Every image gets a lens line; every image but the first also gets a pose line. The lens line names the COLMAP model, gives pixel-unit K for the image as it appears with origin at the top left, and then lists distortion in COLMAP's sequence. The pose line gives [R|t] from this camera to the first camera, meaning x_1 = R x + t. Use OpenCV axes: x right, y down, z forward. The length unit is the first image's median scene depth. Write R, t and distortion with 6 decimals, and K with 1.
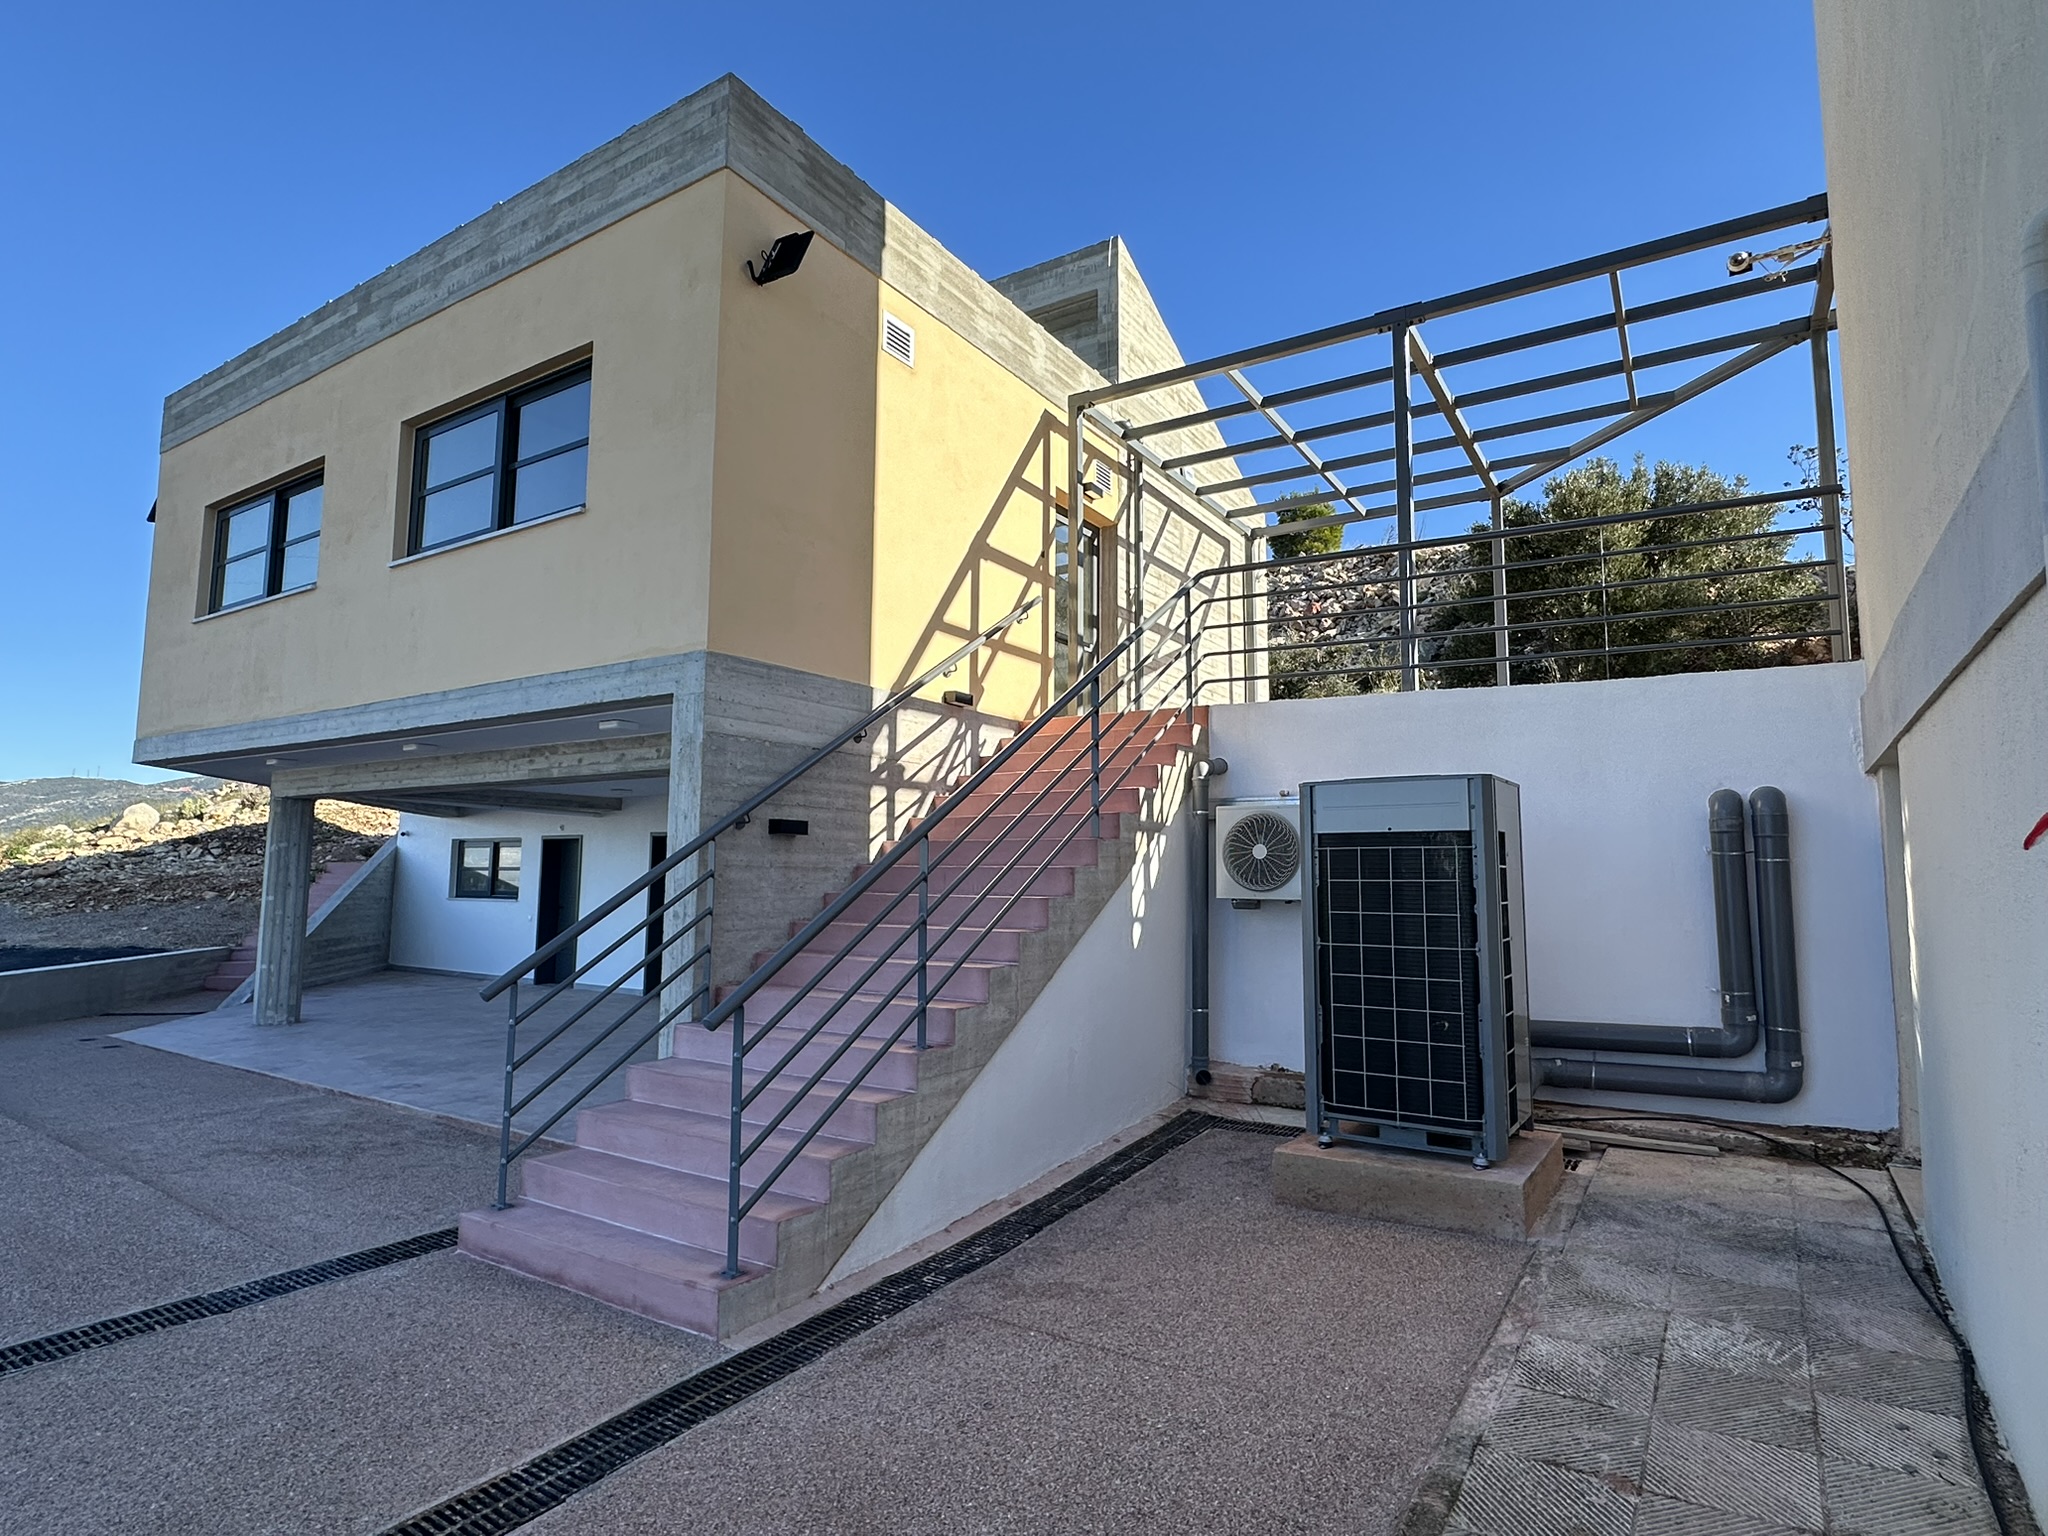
lens RADIAL K [[1087.1, 0, 1021.8], [0, 1087.1, 771.7], [0, 0, 1]] dist [0.000898, 0.000025]
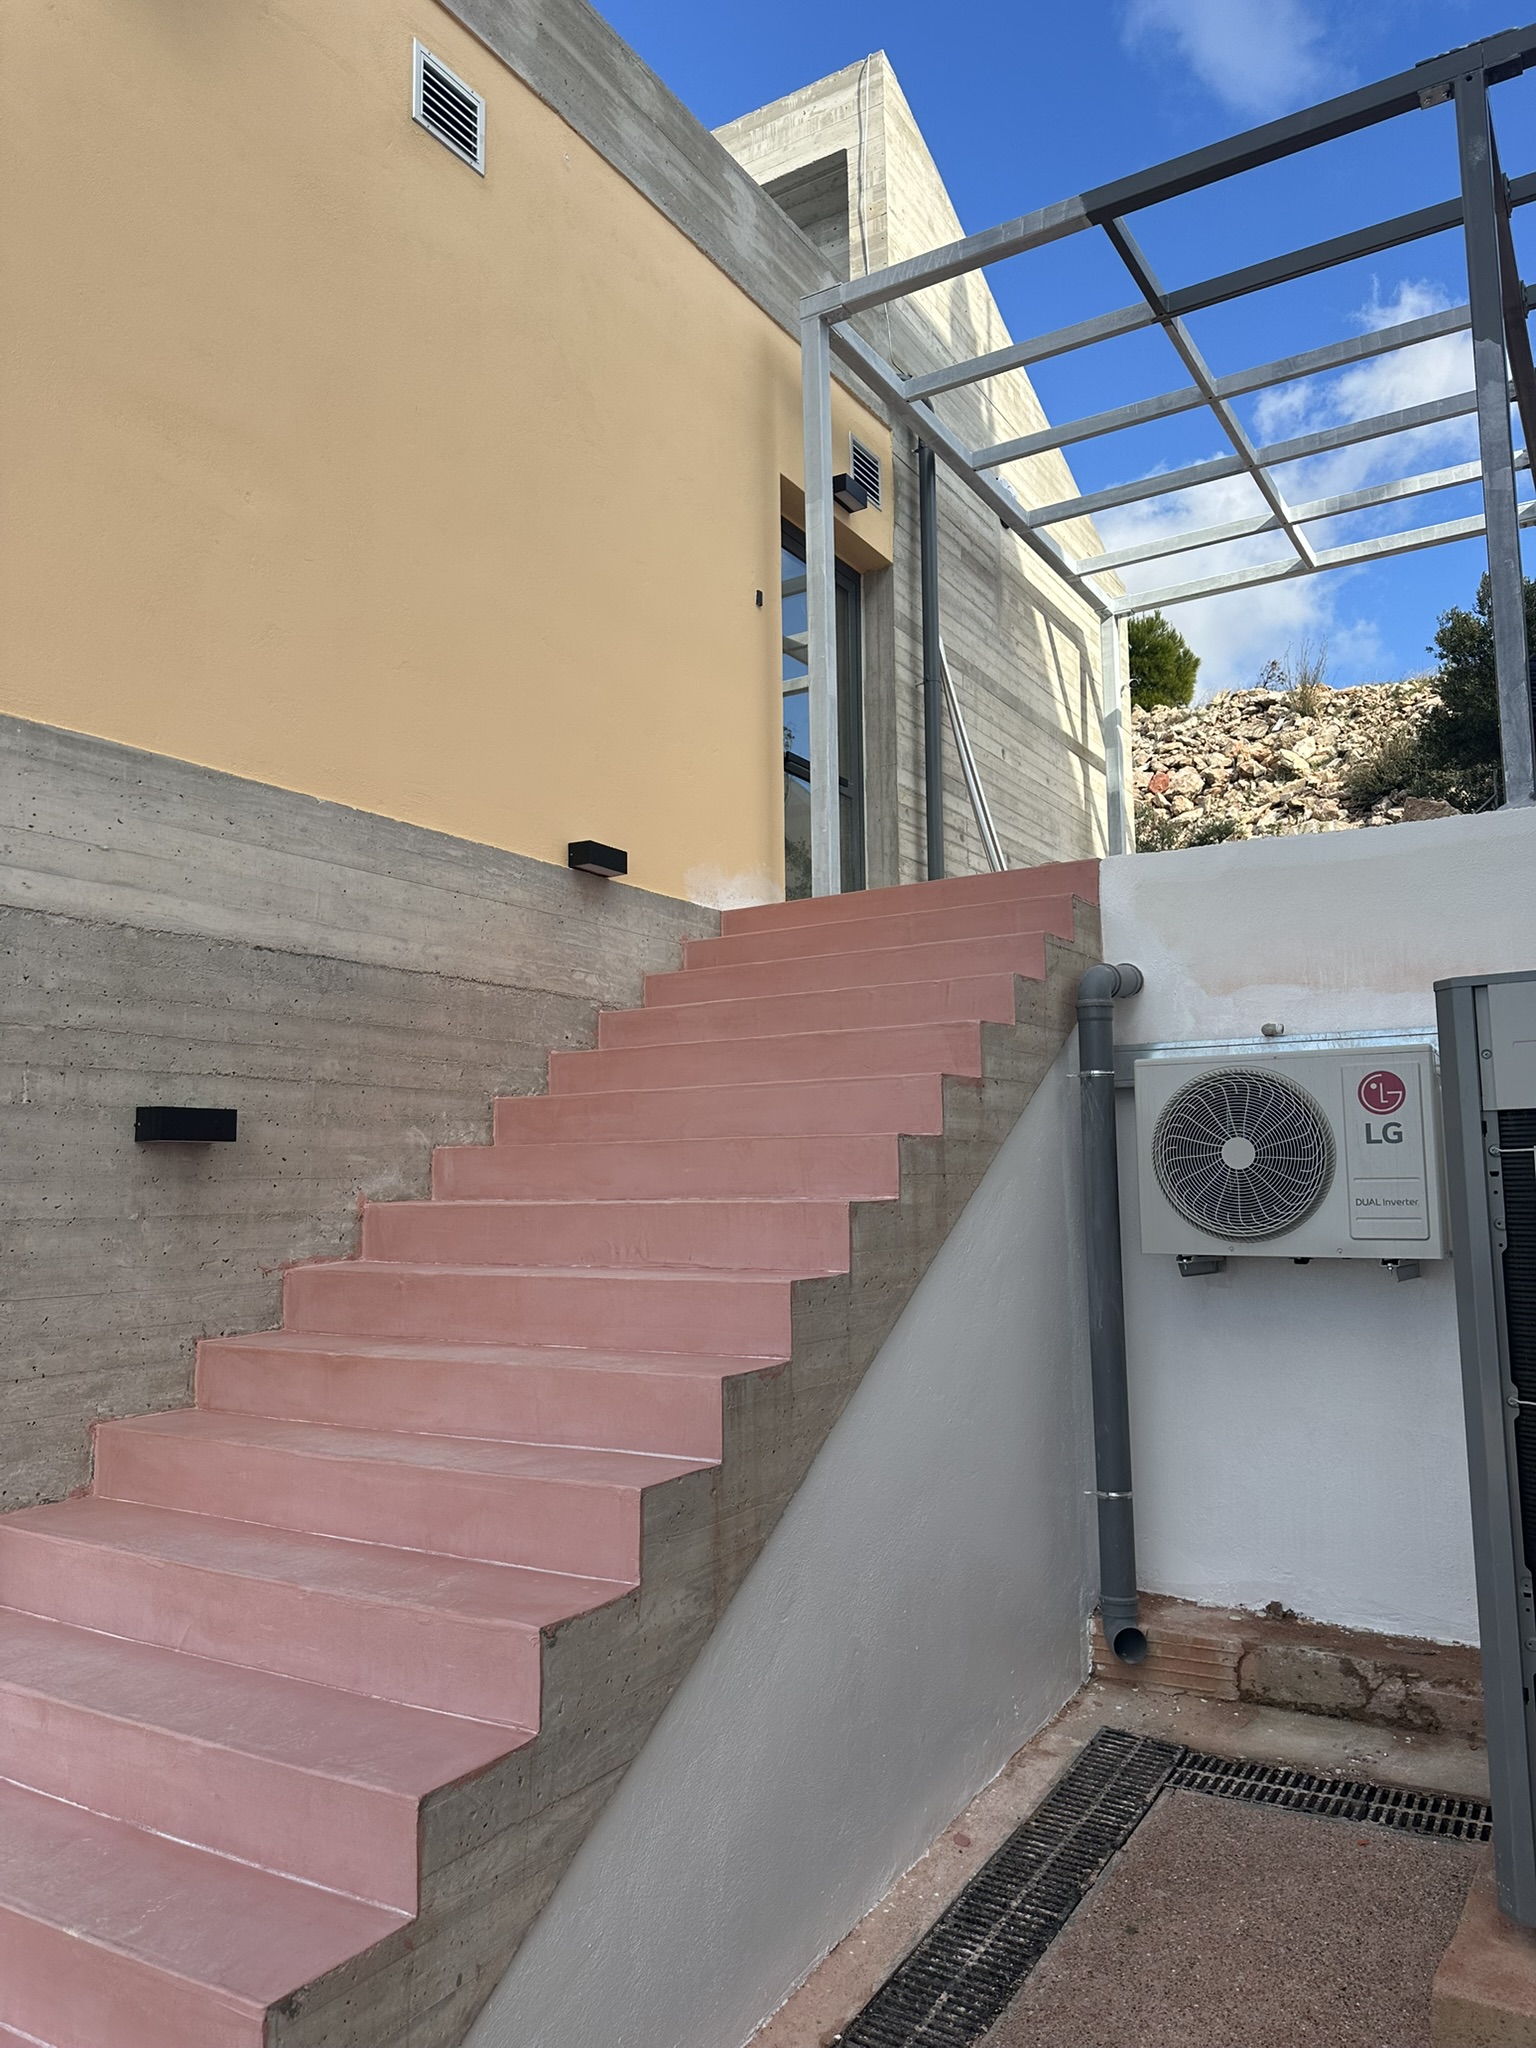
lens RADIAL K [[1457.0, 0, 768.9], [0, 1457.0, 1021.9], [0, 0, 1]] dist [0.100893, -0.071197]
pose [[0.999544, -0.022186, 0.020469, 0.006118], [0.022415, 0.999688, -0.011036, 0.020050], [-0.020218, 0.011490, 0.999730, 0.378679]]
